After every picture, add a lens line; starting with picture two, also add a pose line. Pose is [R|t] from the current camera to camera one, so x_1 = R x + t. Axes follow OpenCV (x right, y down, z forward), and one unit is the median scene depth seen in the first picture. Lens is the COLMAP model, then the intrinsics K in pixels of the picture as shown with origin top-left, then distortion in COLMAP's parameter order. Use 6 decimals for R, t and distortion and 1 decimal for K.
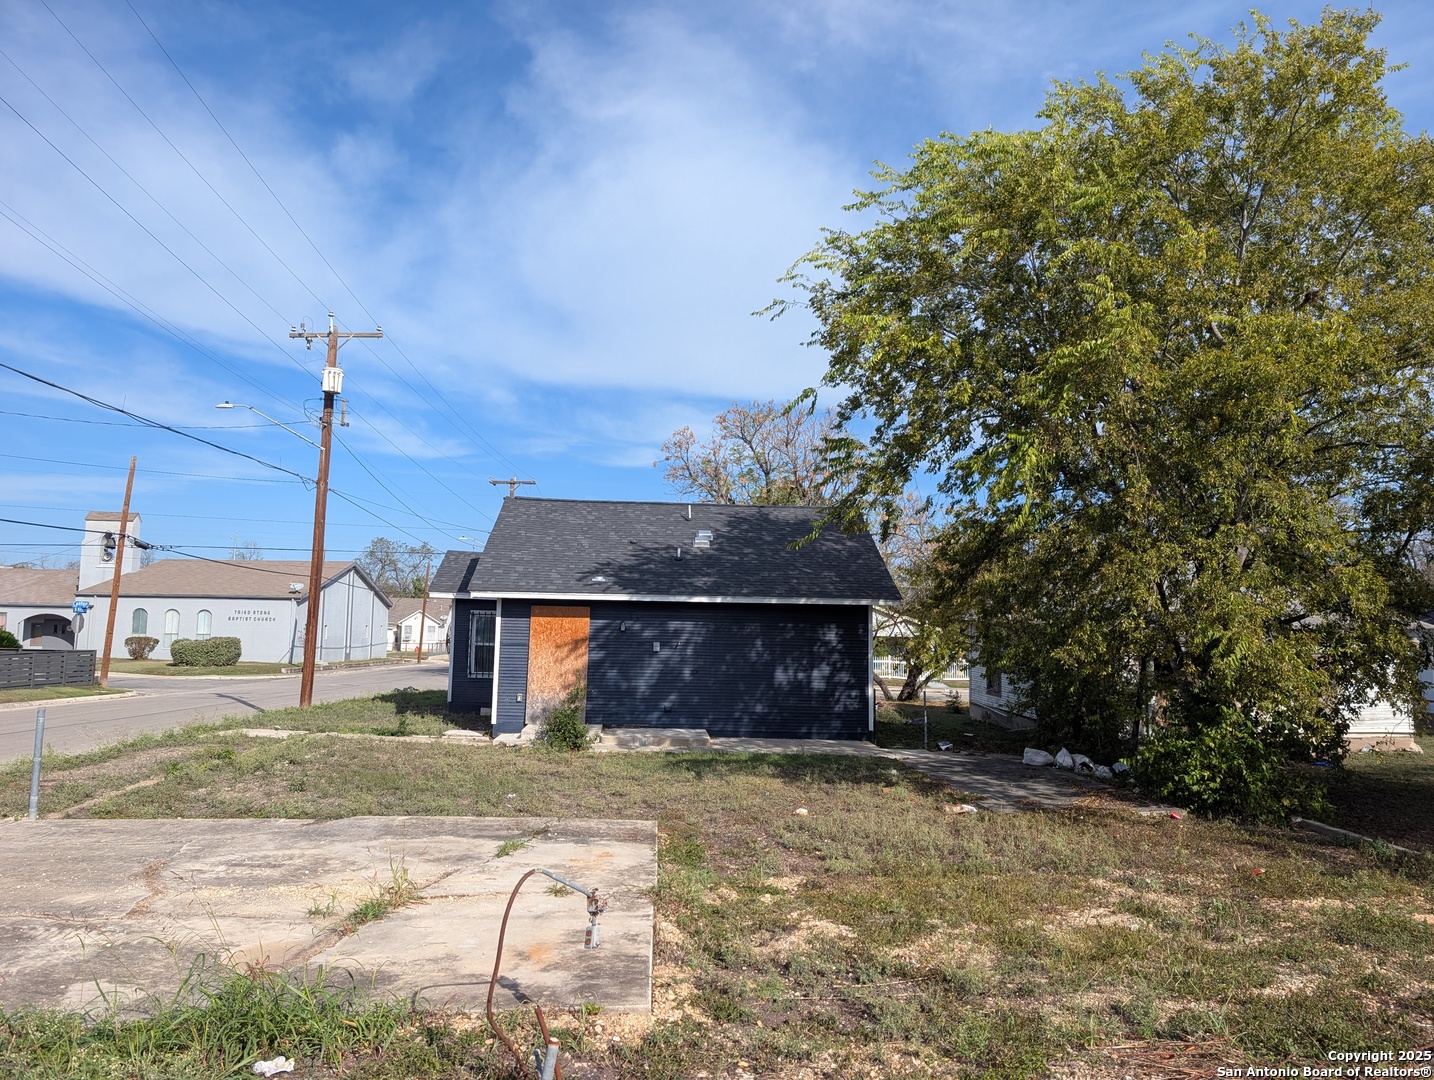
lens RADIAL K [[1025.5, 0, 709.6], [0, 1025.5, 523.3], [0, 0, 1]] dist [0.030783, -0.029877]
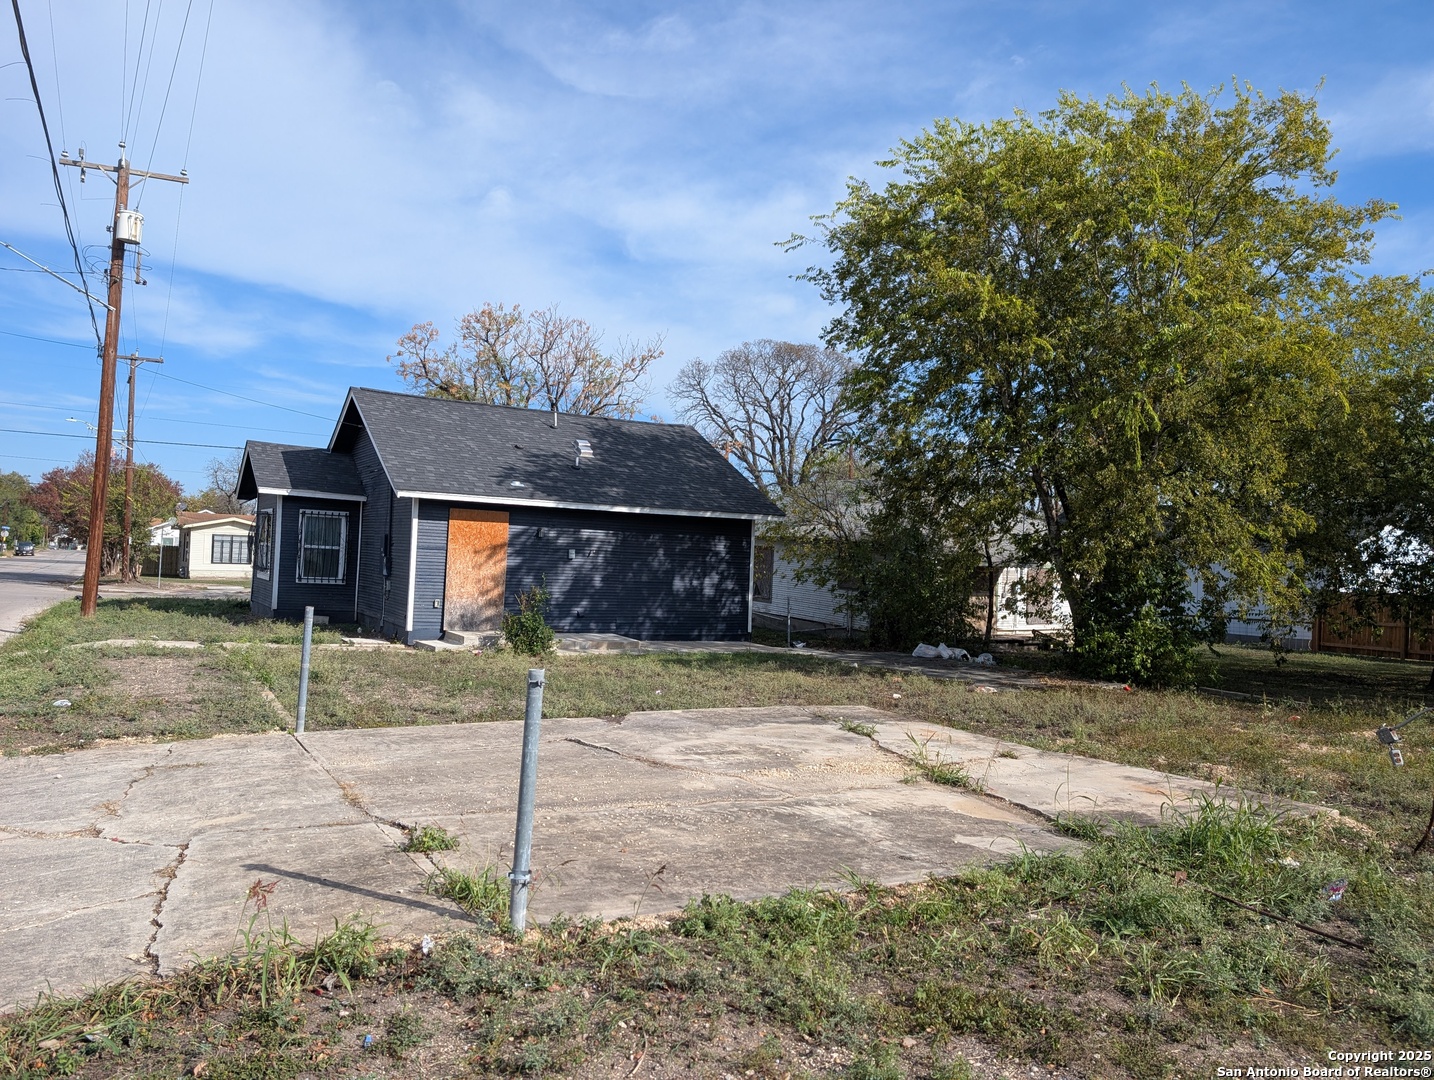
lens RADIAL K [[1030.7, 0, 717.0], [0, 1030.7, 540.0], [0, 0, 1]] dist [0.044522, -0.083372]
pose [[0.899538, 0.025593, 0.436092, -0.366165], [-0.069796, 0.993878, 0.085643, 0.009457], [-0.431231, -0.107477, 0.895817, 0.027947]]
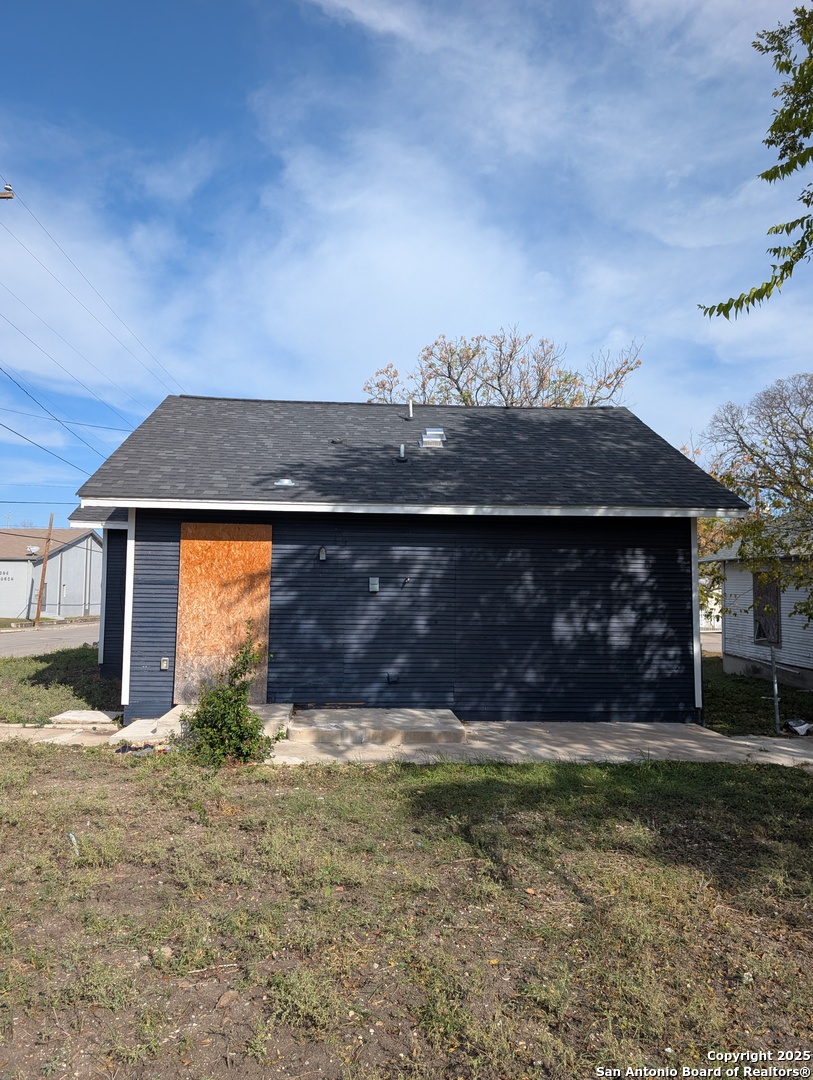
lens RADIAL K [[776.3, 0, 406.5], [0, 776.3, 540.0], [0, 0, 1]] dist [0.044522, -0.083372]
pose [[0.999854, -0.010374, -0.013556, -0.024247], [0.010782, 0.999479, 0.030430, 0.076862], [0.013233, -0.030572, 0.999445, 0.503152]]
